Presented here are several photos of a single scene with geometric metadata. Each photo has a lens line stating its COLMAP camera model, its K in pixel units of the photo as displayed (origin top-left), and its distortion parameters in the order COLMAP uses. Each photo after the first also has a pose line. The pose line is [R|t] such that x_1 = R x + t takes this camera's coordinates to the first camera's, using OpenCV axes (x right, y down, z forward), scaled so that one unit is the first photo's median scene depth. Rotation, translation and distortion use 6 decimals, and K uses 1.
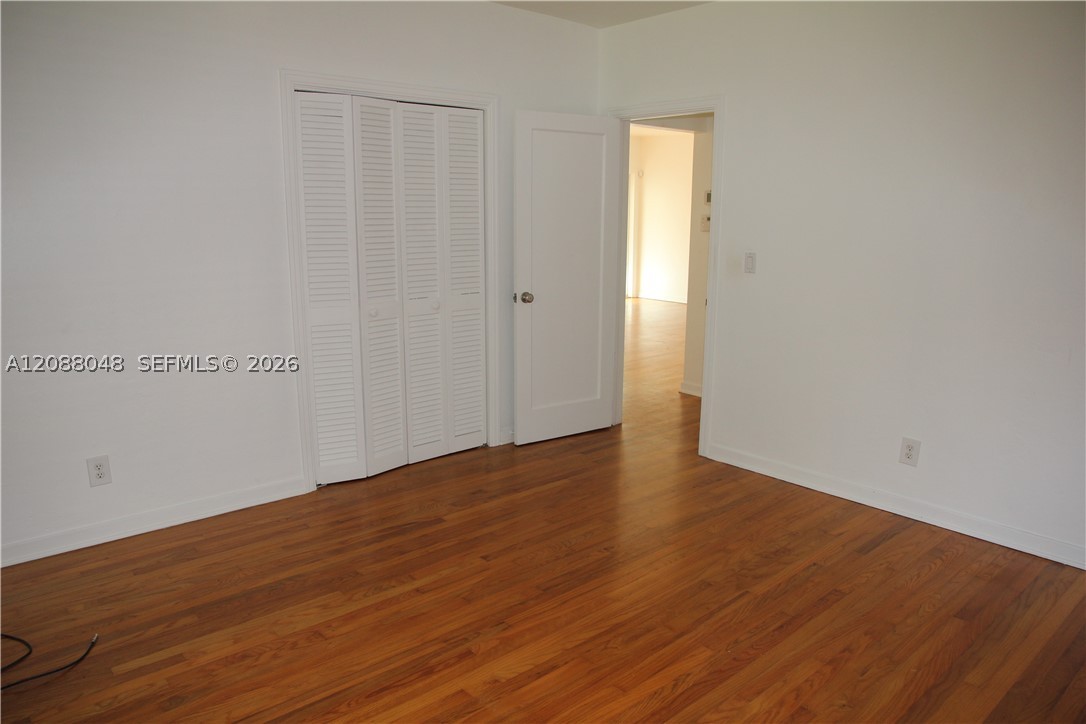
lens RADIAL K [[746.2, 0, 542.7], [0, 746.2, 363.0], [0, 0, 1]] dist [-0.093449, 0.058213]
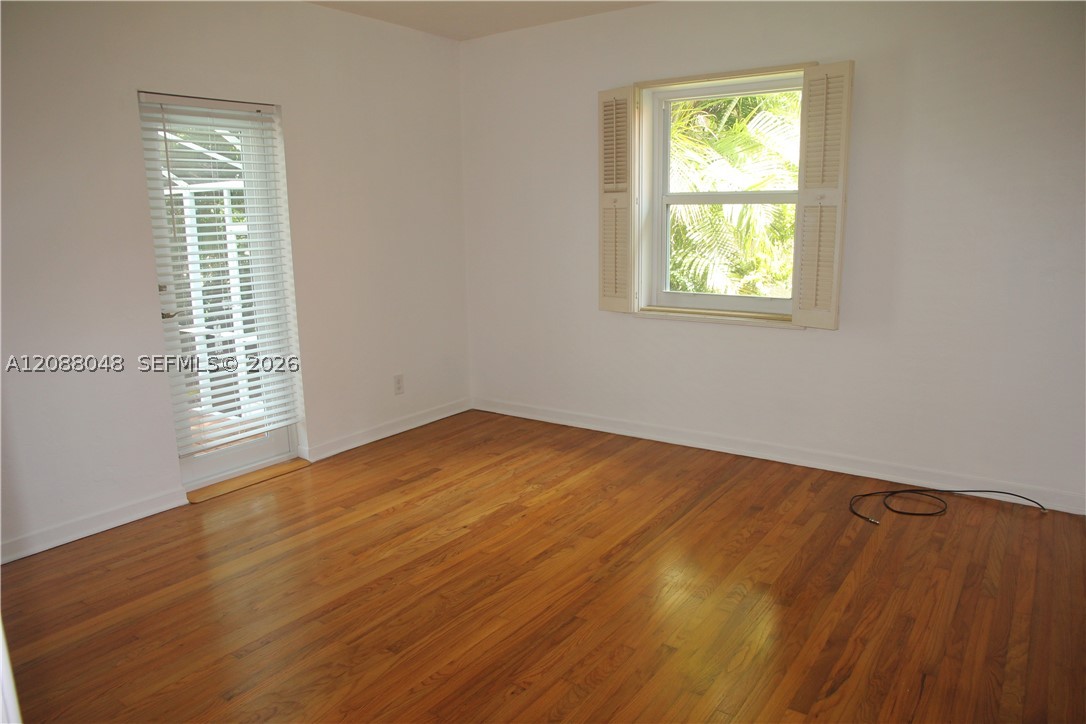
lens RADIAL K [[746.2, 0, 542.6], [0, 746.2, 361.0], [0, 0, 1]] dist [-0.093449, 0.058213]
pose [[-0.973795, 0.054862, -0.220709, 0.252968], [-0.034327, 0.923893, 0.381108, -0.375223], [0.224820, 0.378698, -0.897800, 1.894222]]
